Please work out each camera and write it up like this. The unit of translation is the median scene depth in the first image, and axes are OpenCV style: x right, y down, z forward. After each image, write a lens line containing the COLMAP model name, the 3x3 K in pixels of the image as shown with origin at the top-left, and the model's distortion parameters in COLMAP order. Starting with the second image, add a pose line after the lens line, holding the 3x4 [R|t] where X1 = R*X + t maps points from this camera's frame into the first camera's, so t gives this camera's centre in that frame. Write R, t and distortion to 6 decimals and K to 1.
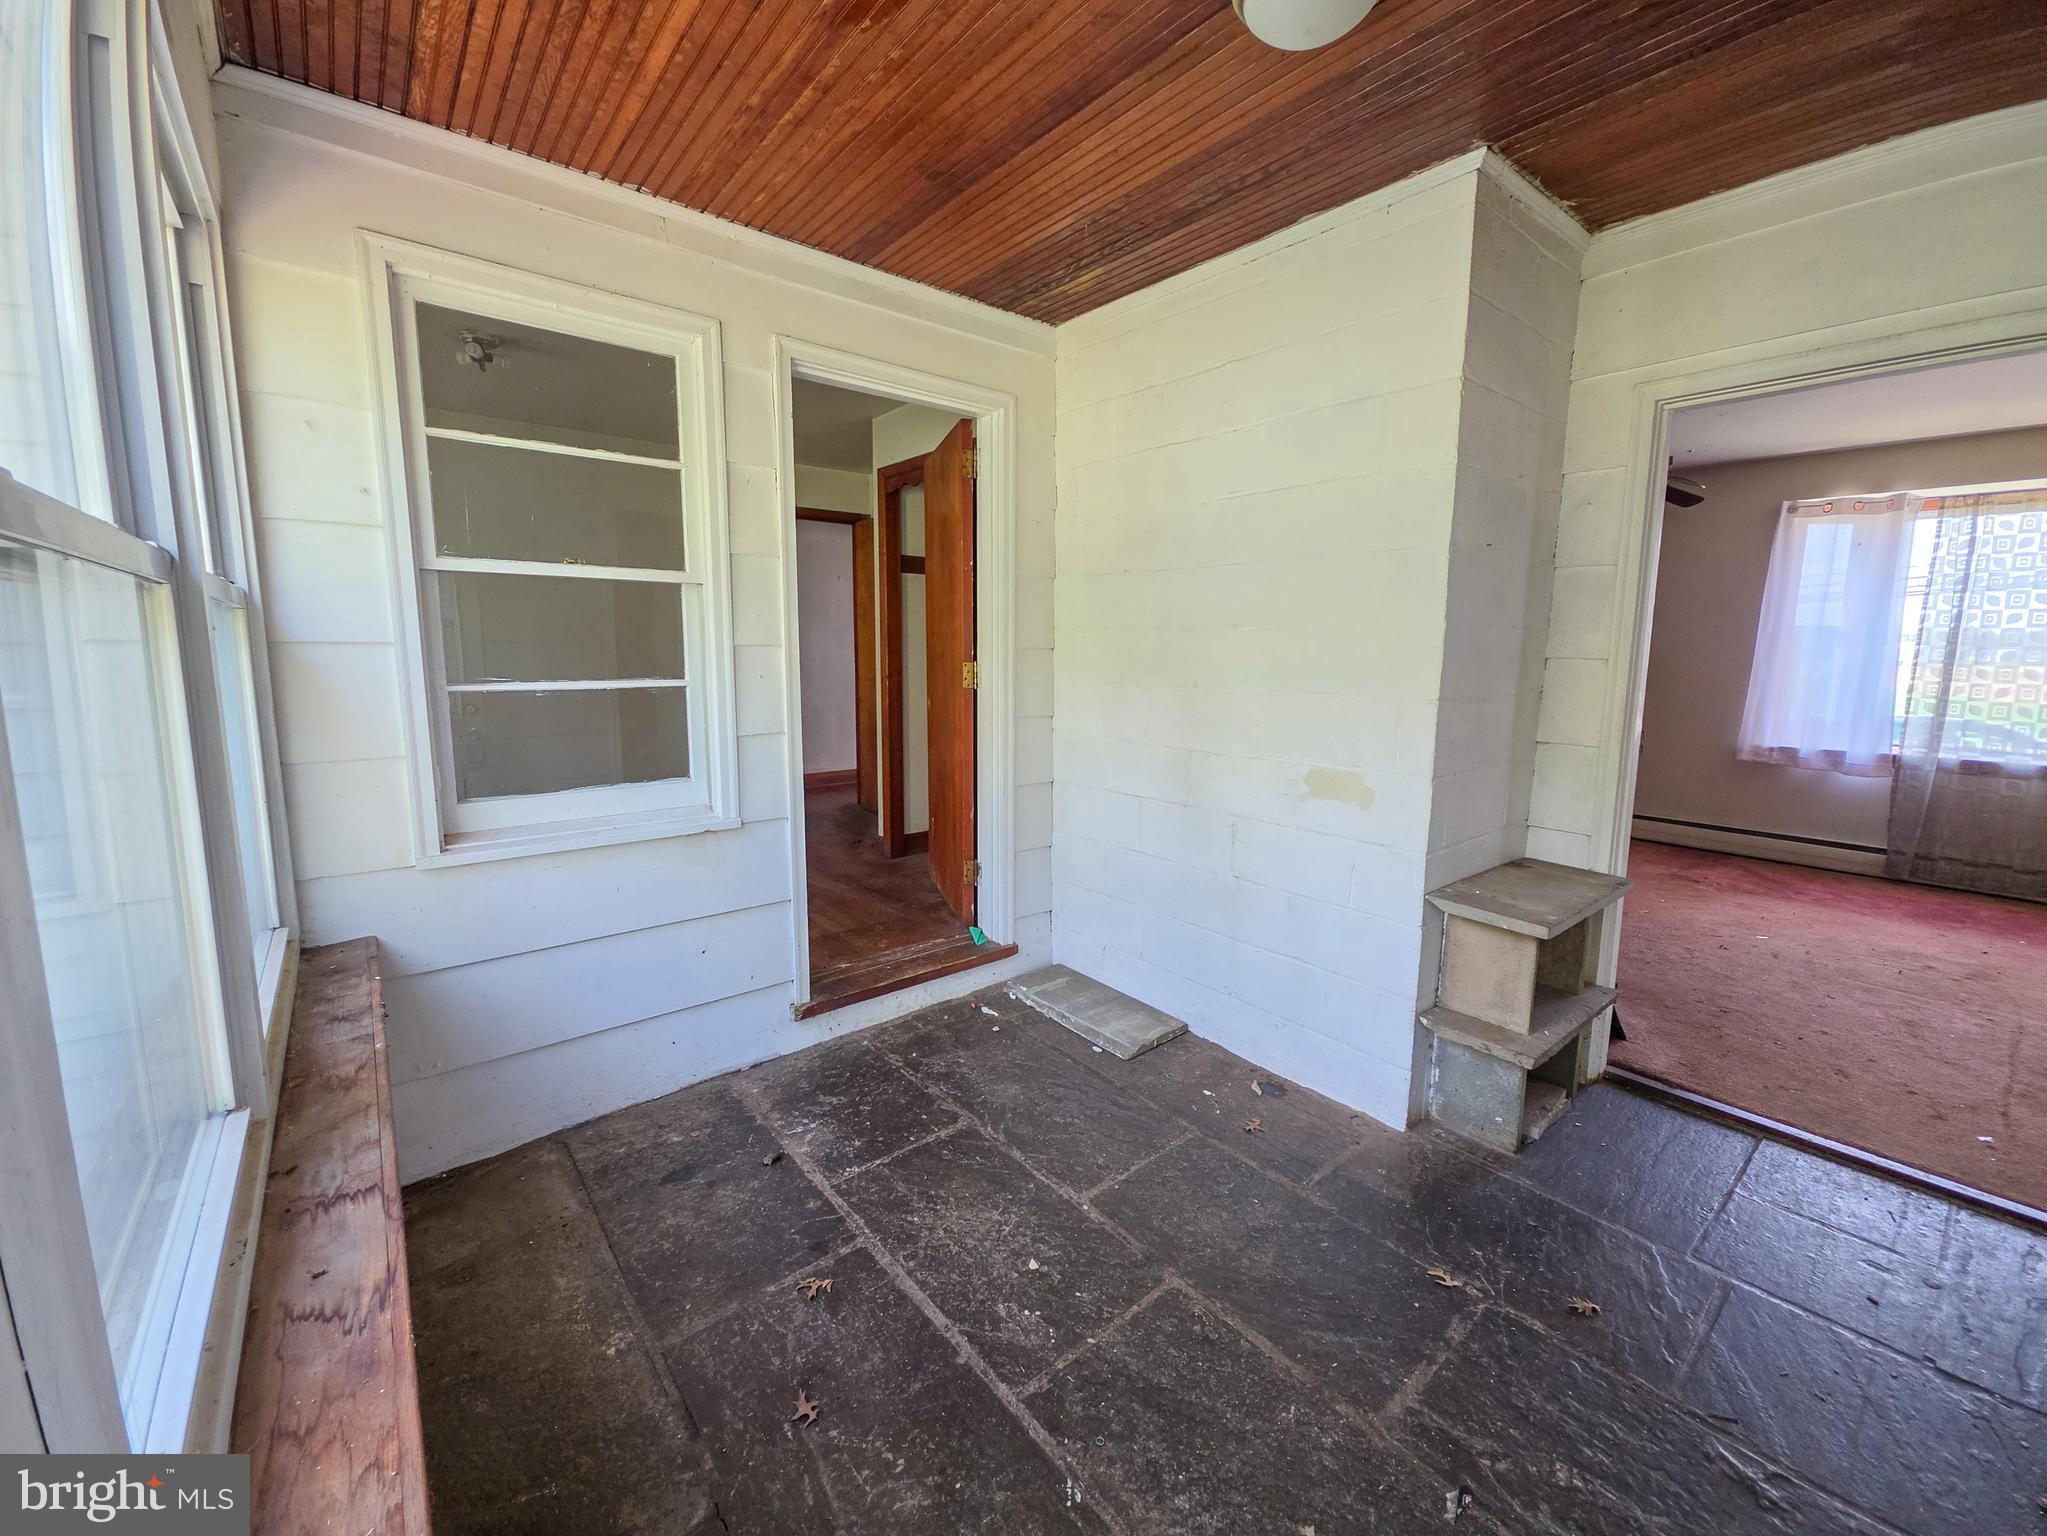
lens RADIAL K [[816.3, 0, 1029.0], [0, 816.3, 752.5], [0, 0, 1]] dist [0.010625, -0.006319]
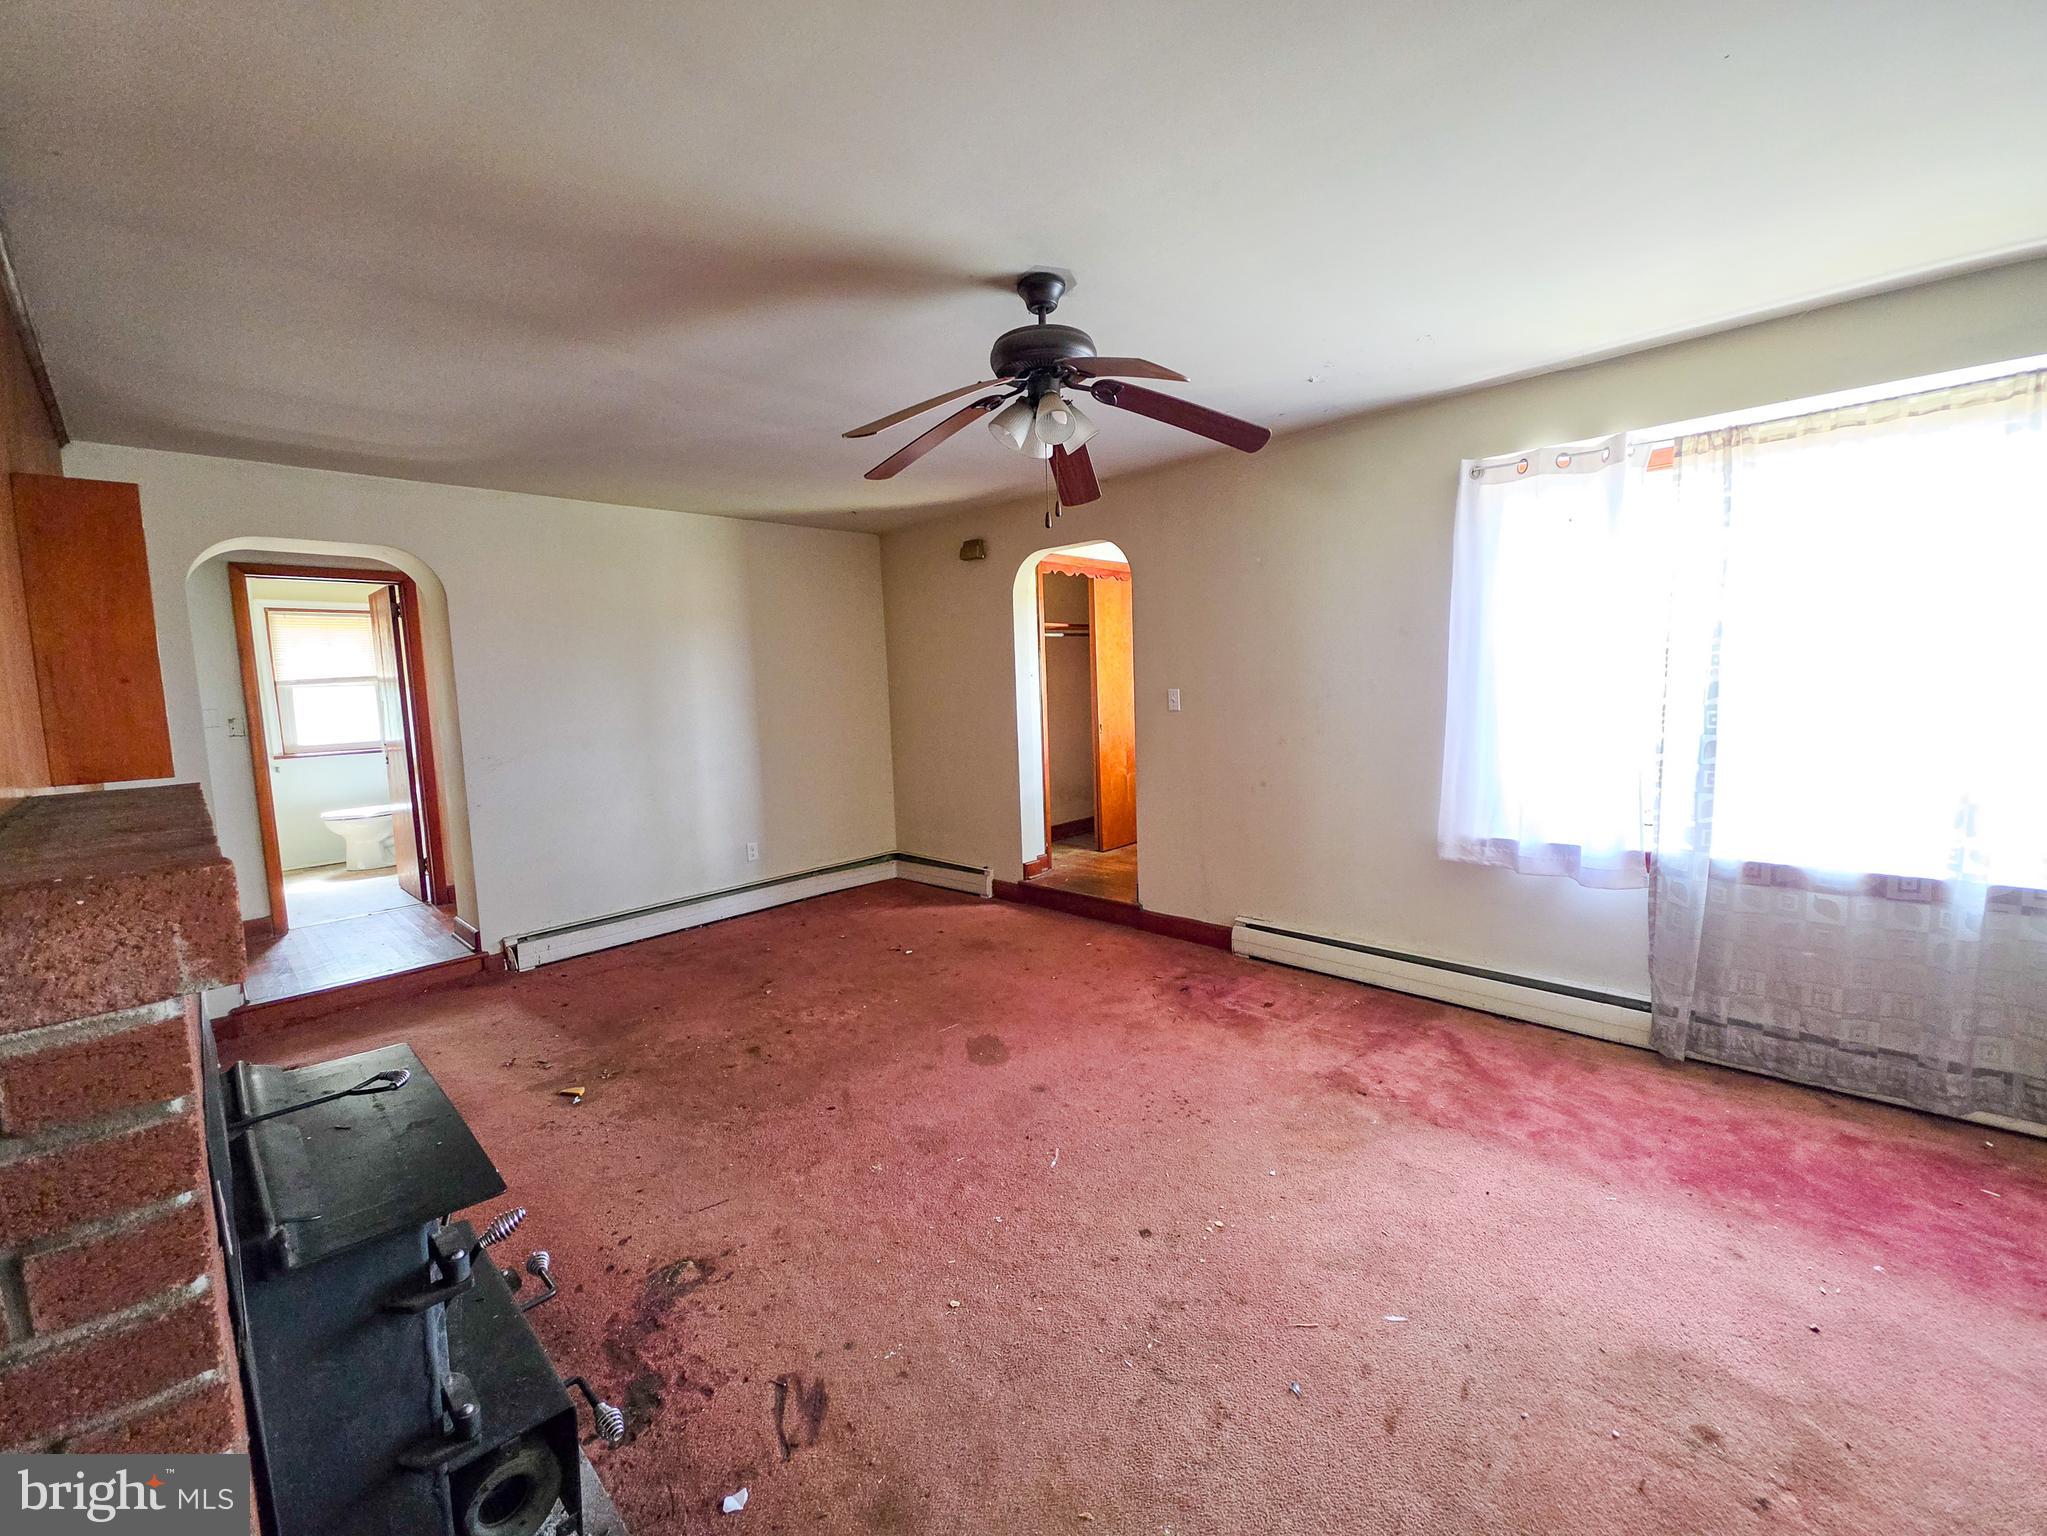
lens RADIAL K [[814.0, 0, 1025.8], [0, 814.0, 757.1], [0, 0, 1]] dist [-0.000392, -0.000066]
pose [[0.991142, -0.054871, 0.120940, 1.091832], [0.059809, 0.997502, -0.037582, -0.157078], [-0.118576, 0.044482, 0.991948, 0.928973]]
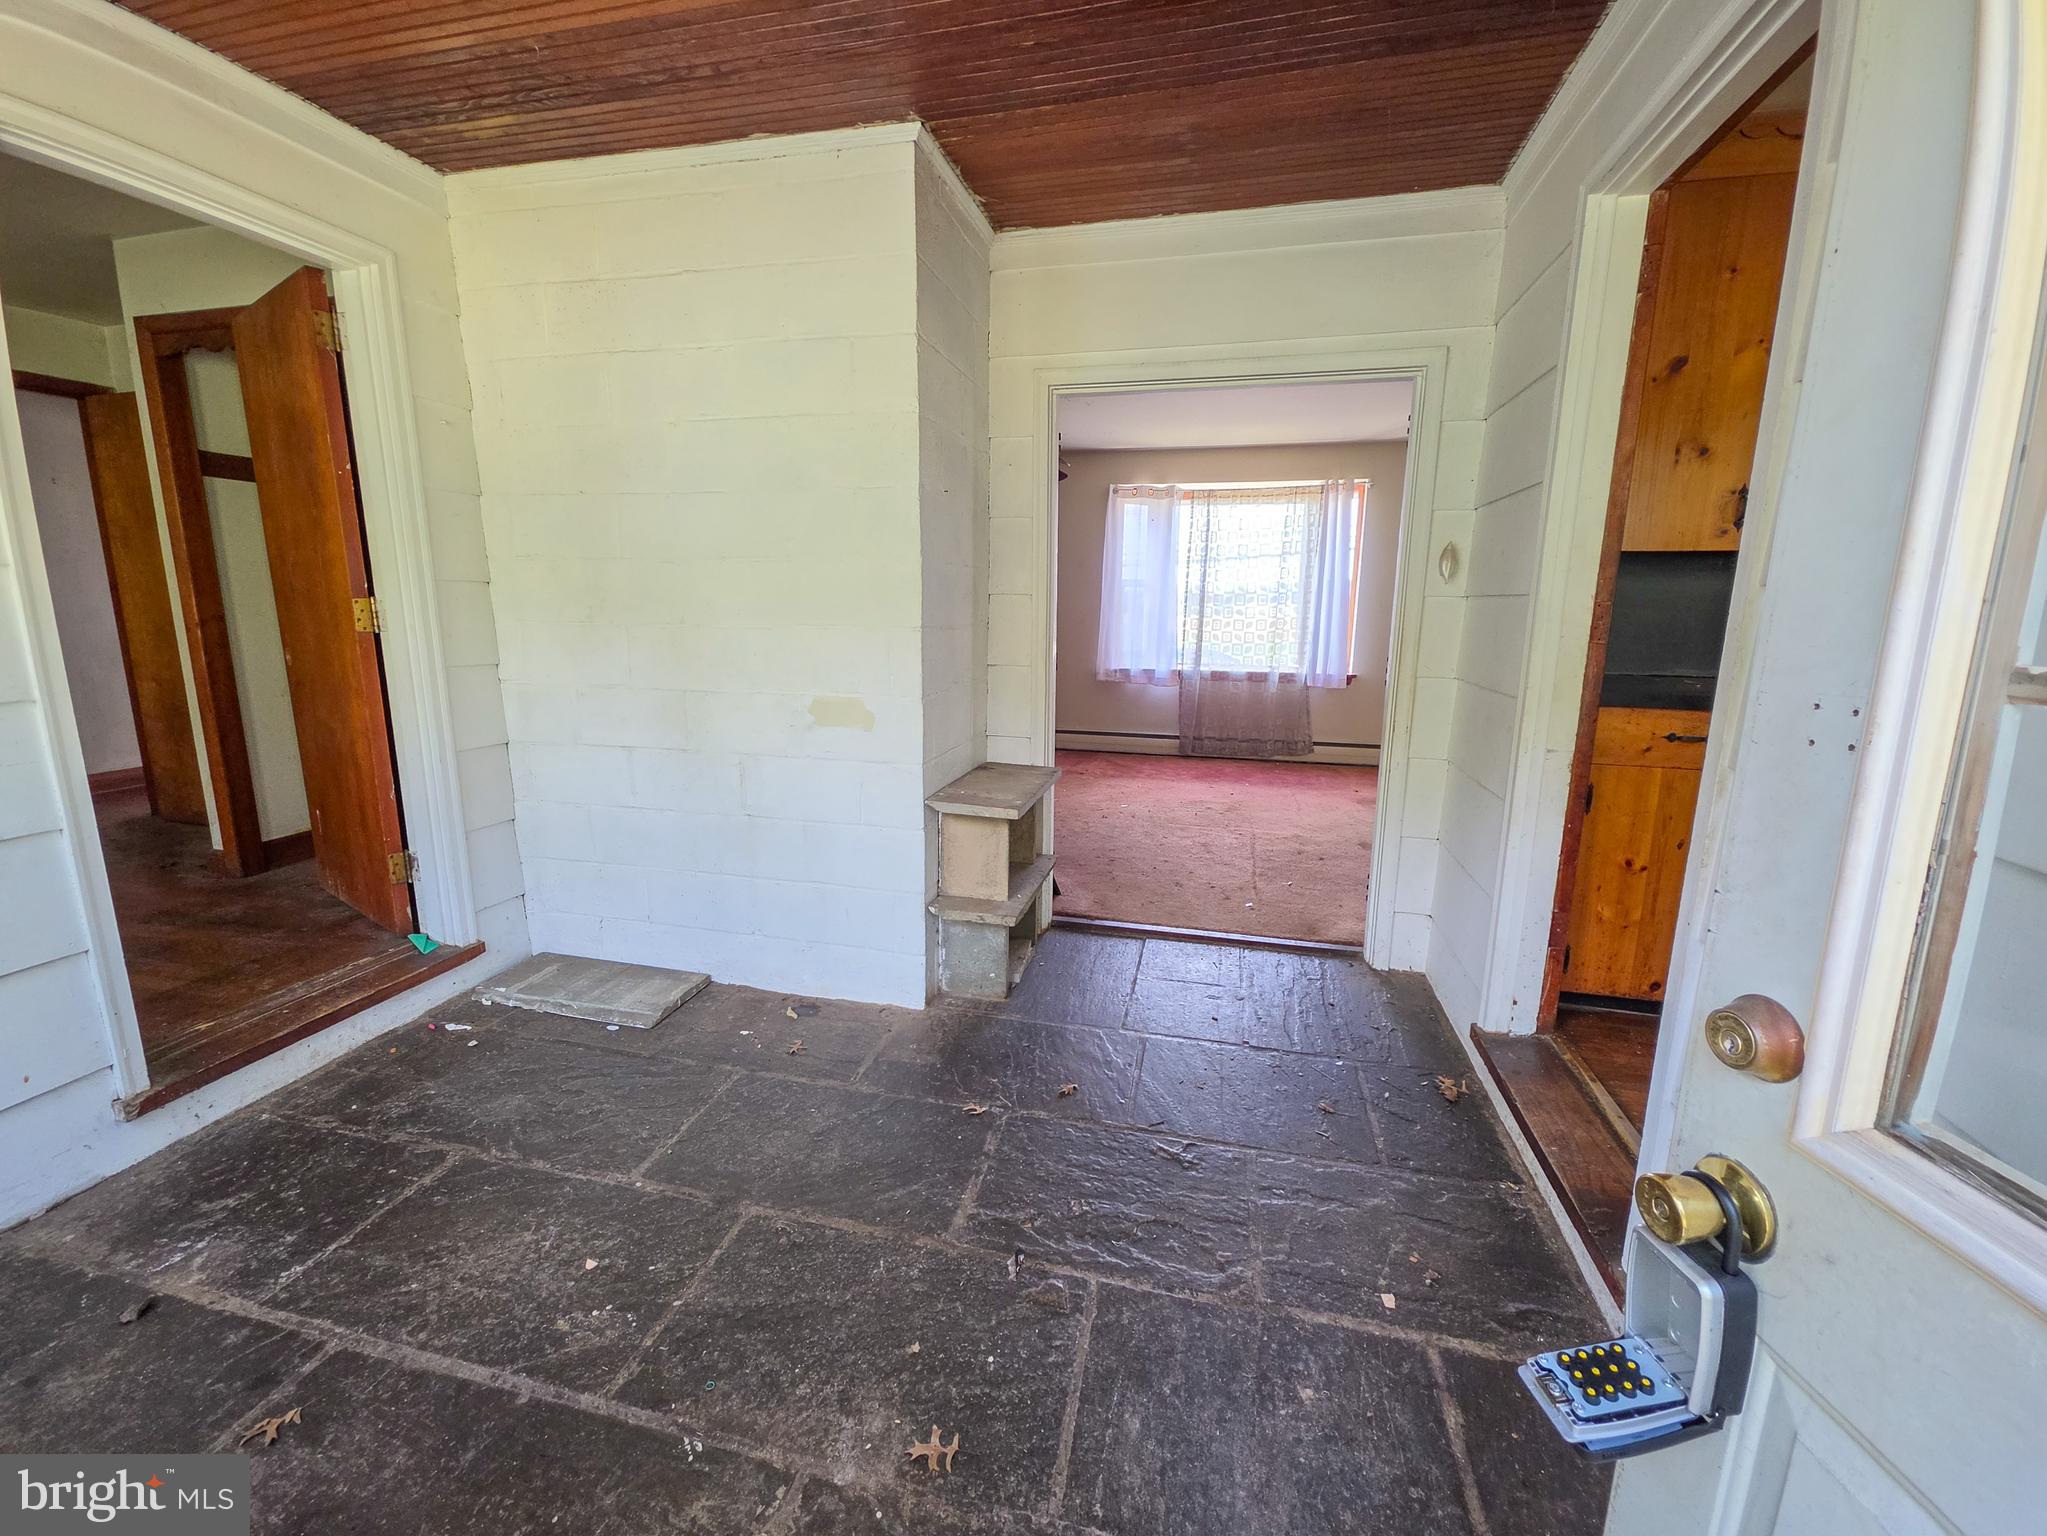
lens RADIAL K [[816.3, 0, 1029.0], [0, 816.3, 752.5], [0, 0, 1]] dist [0.010625, -0.006319]
pose [[0.797133, -0.108979, 0.593887, -0.057690], [0.075481, 0.993847, 0.081060, 0.022874], [-0.599067, -0.019788, 0.800455, 0.004835]]
